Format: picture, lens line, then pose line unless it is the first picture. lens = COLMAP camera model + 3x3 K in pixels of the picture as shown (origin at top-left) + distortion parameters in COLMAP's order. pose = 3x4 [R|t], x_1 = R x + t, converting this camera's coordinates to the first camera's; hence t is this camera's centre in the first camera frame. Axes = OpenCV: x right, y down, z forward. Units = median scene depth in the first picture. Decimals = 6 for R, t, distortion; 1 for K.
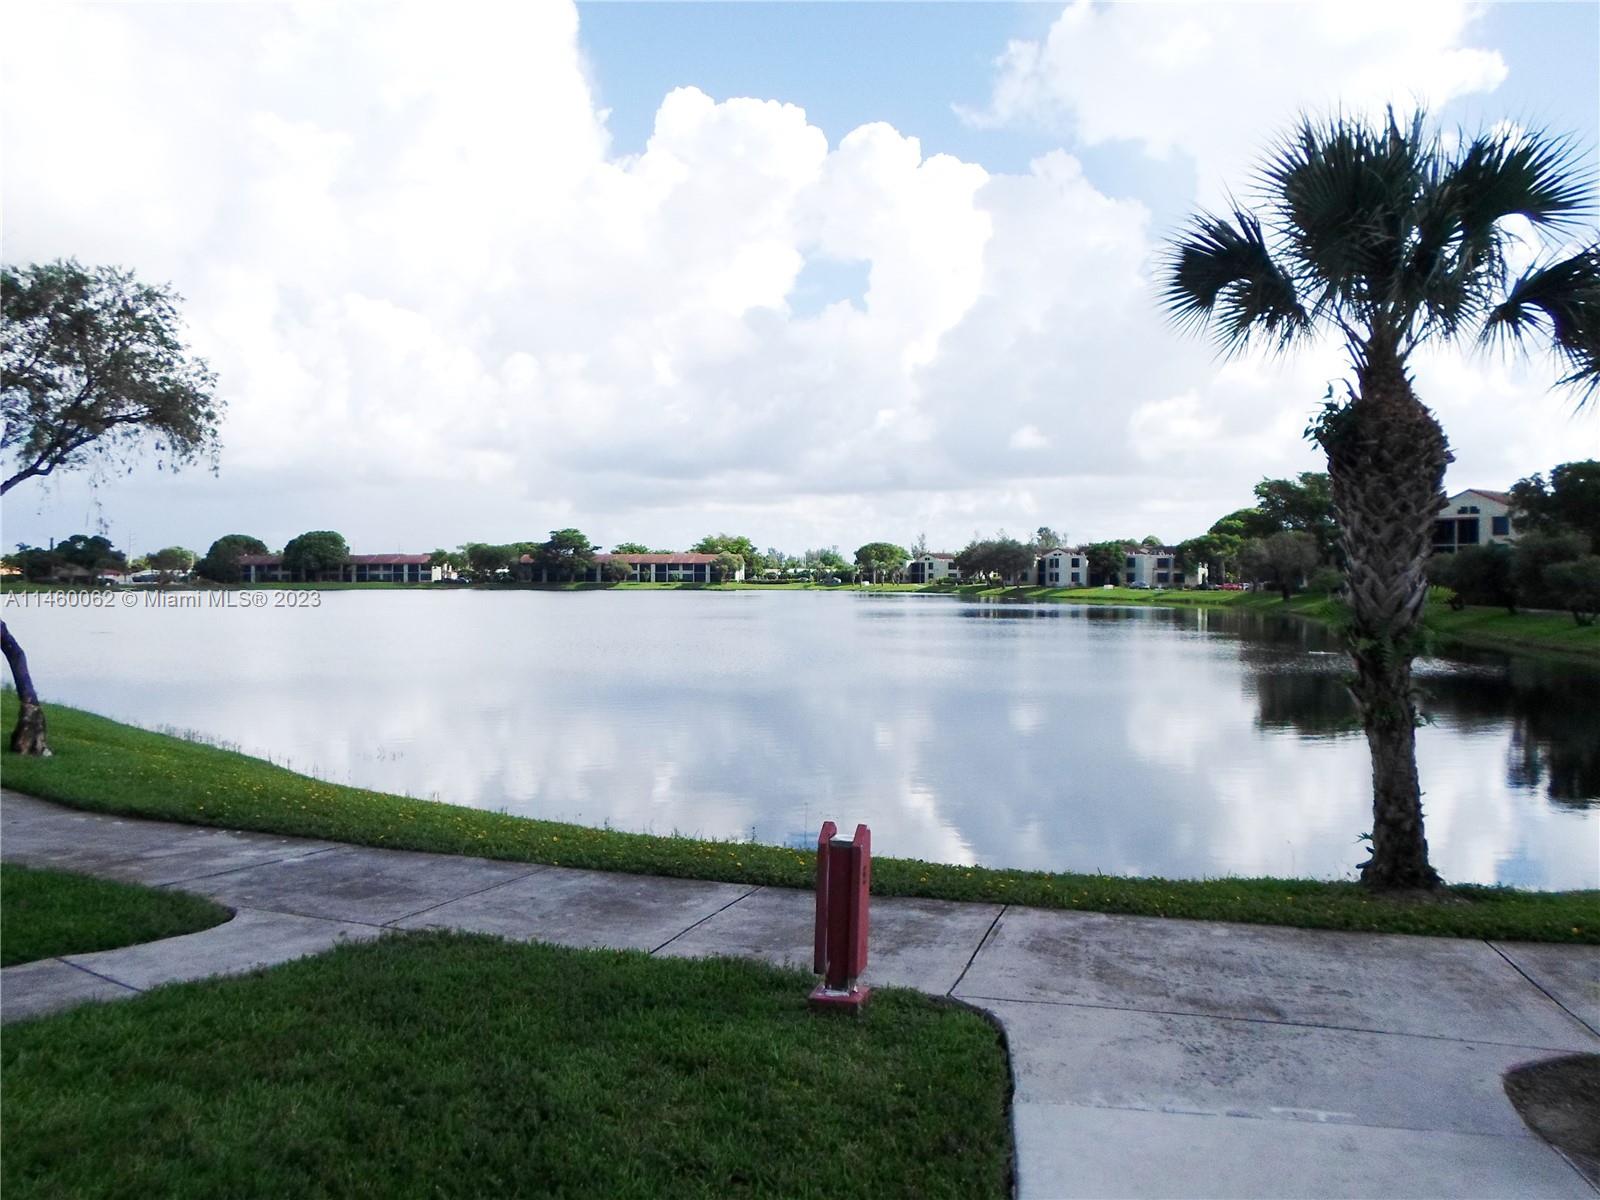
lens RADIAL K [[1207.1, 0, 775.0], [0, 1207.1, 585.1], [0, 0, 1]] dist [-0.033009, -0.002258]
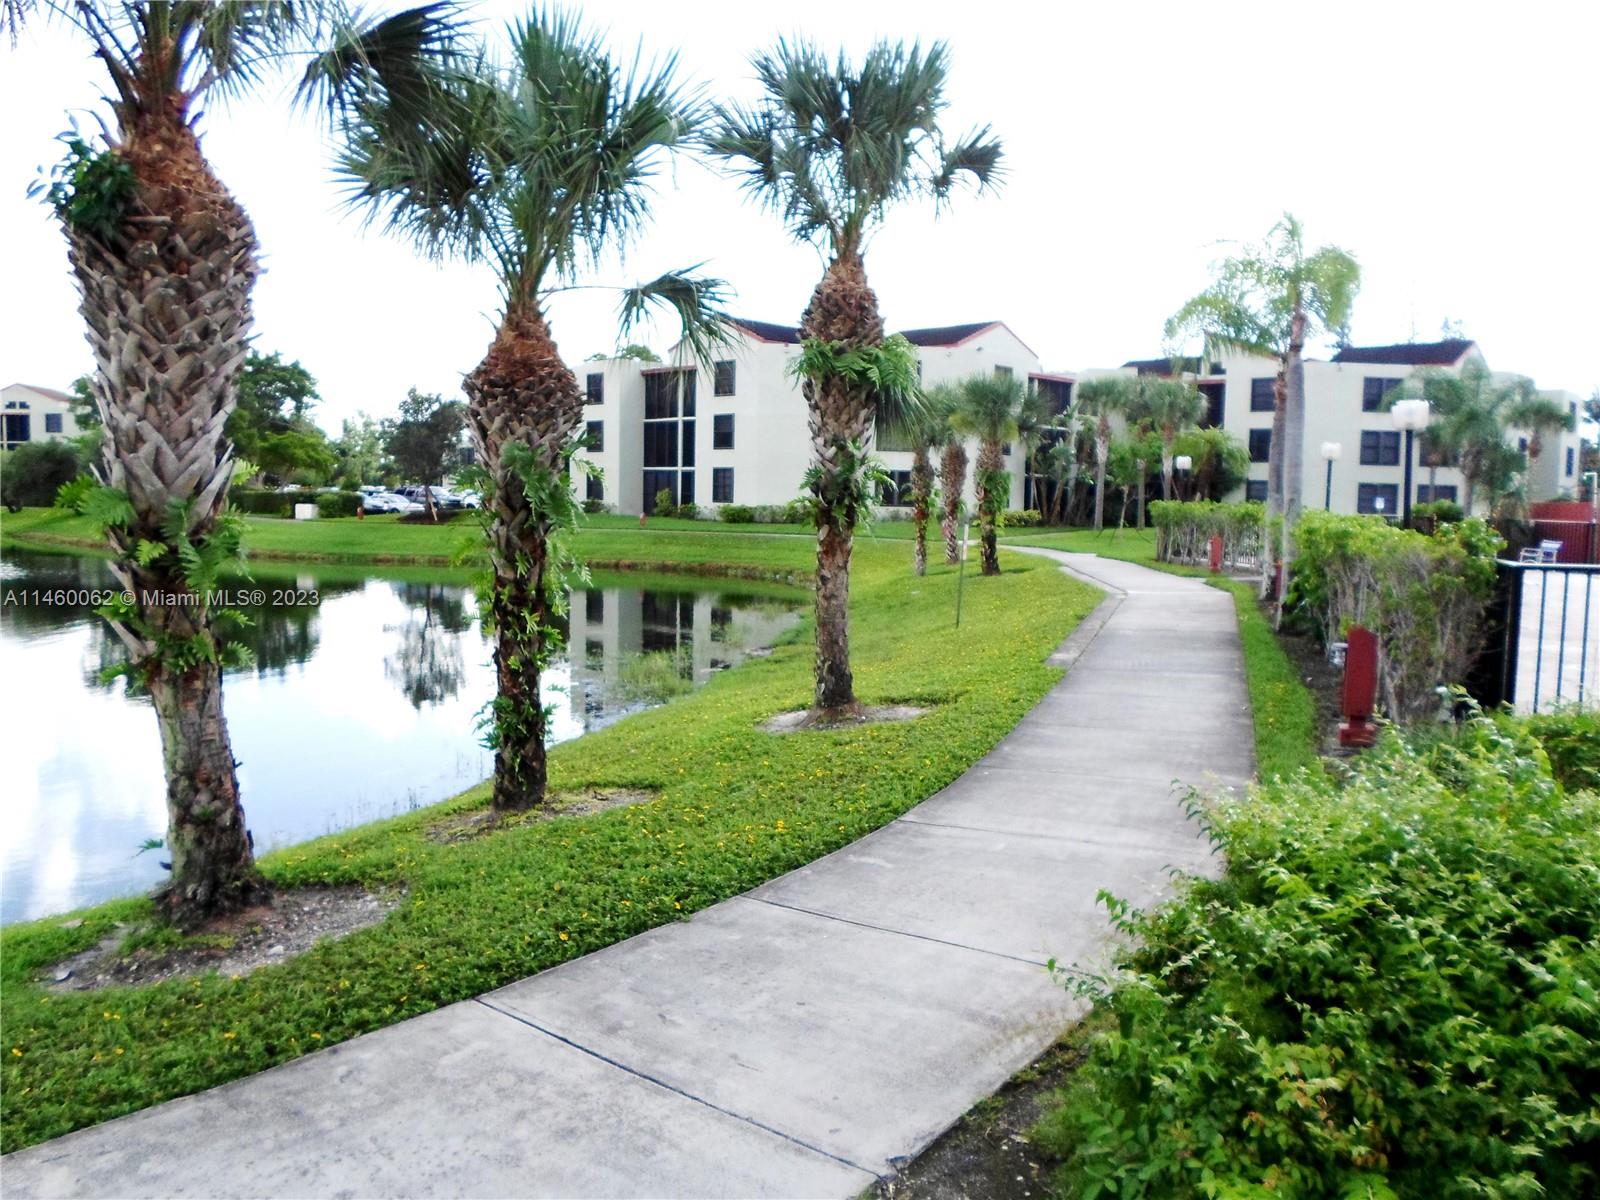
lens RADIAL K [[1207.1, 0, 793.7], [0, 1207.1, 586.8], [0, 0, 1]] dist [-0.033009, -0.002258]
pose [[0.442774, -0.074028, 0.893572, 0.082498], [-0.000465, 0.996567, 0.082792, 0.017196], [-0.896633, -0.037074, 0.441219, 0.423654]]
